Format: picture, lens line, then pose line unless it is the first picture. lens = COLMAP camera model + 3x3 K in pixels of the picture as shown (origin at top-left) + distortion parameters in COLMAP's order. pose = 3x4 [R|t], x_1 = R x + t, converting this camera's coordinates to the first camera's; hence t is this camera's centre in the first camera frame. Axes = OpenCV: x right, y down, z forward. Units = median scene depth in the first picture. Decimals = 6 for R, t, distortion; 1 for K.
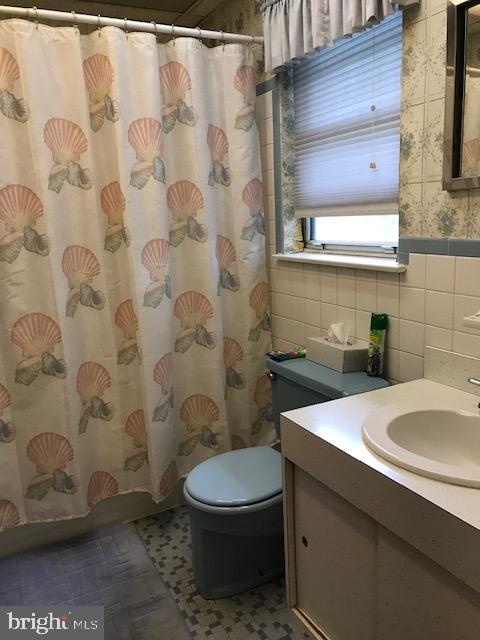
lens RADIAL K [[538.8, 0, 240.0], [0, 538.8, 320.0], [0, 0, 1]] dist [0.010675, -0.017677]
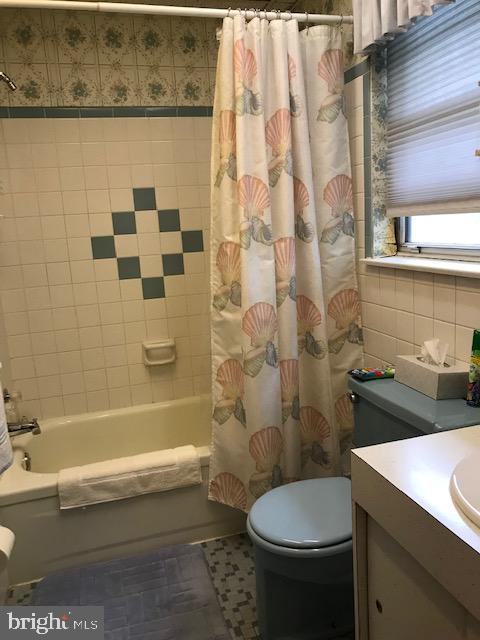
lens RADIAL K [[532.1, 0, 240.0], [0, 532.1, 320.0], [0, 0, 1]] dist [-0.044864, 0.095576]
pose [[0.979978, 0.019323, -0.198166, 0.045173], [-0.019026, 0.999813, 0.003404, -0.021641], [0.198195, 0.000435, 0.980162, 0.110390]]
